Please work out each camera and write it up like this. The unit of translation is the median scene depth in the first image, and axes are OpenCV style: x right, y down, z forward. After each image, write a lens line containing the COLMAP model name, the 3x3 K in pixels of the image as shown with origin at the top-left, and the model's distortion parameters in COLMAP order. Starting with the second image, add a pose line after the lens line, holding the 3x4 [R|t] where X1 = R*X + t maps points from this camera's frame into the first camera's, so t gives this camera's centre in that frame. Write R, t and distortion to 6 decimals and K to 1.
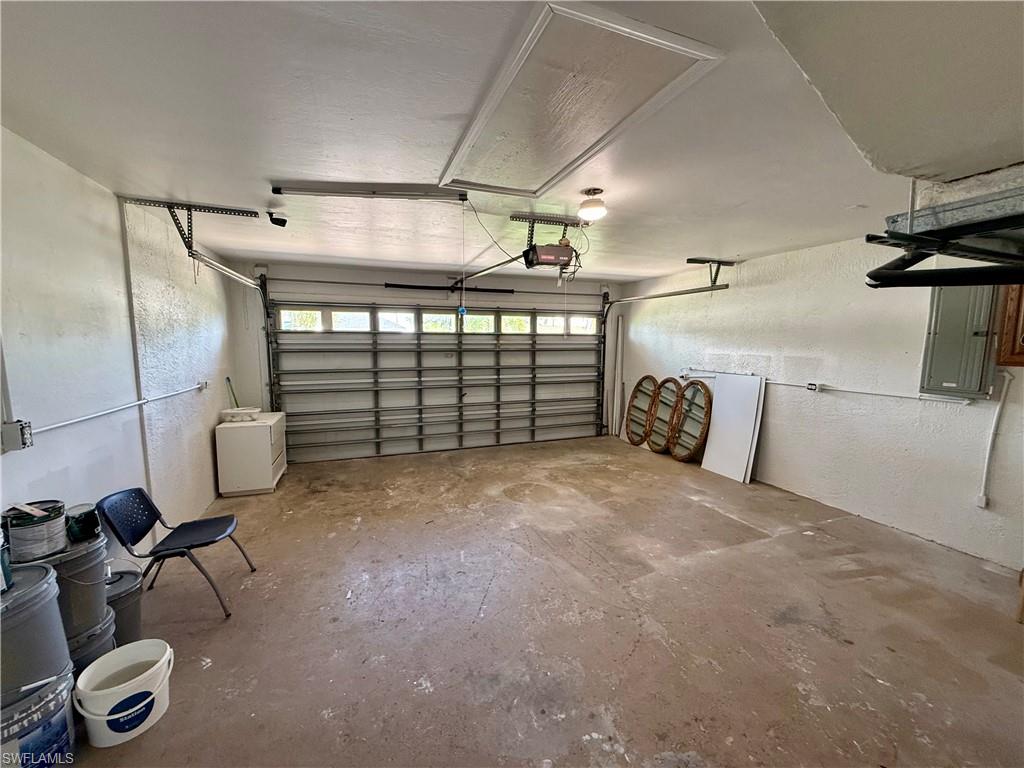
lens RADIAL K [[408.2, 0, 511.7], [0, 408.2, 385.0], [0, 0, 1]] dist [-0.000571, 0.000177]
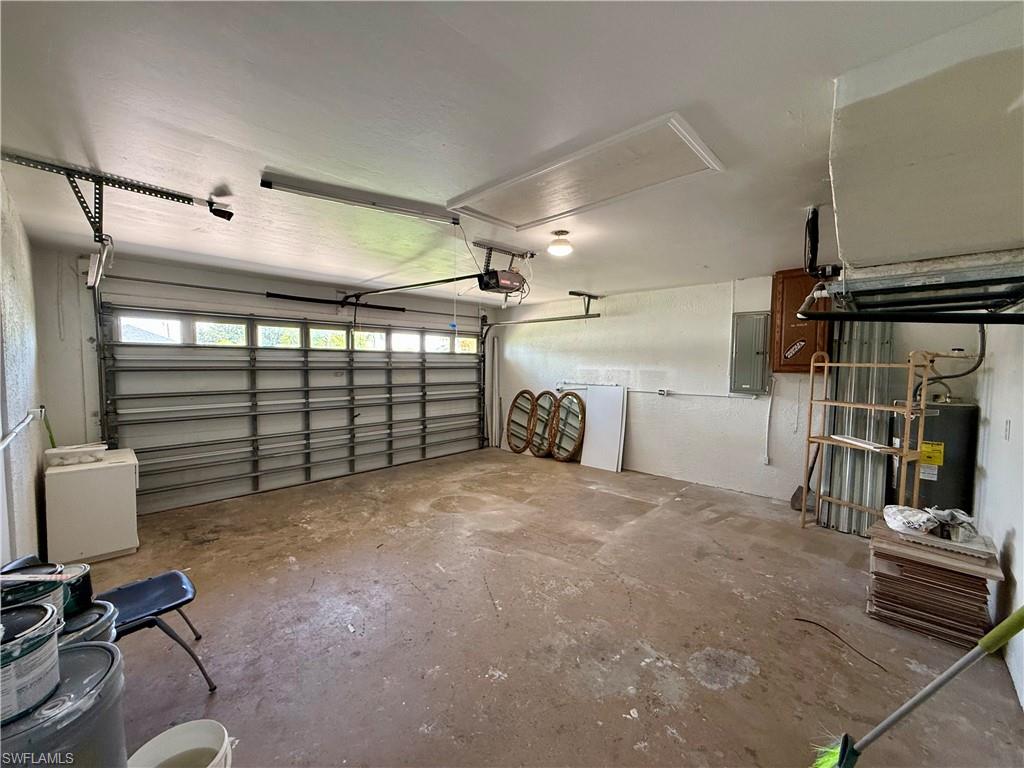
lens RADIAL K [[408.2, 0, 510.4], [0, 408.2, 385.4], [0, 0, 1]] dist [-0.000571, 0.000177]
pose [[0.903624, -0.022617, 0.427729, -0.268574], [0.045357, 0.998043, -0.043049, 0.015300], [-0.425918, 0.058301, 0.902881, -0.005761]]
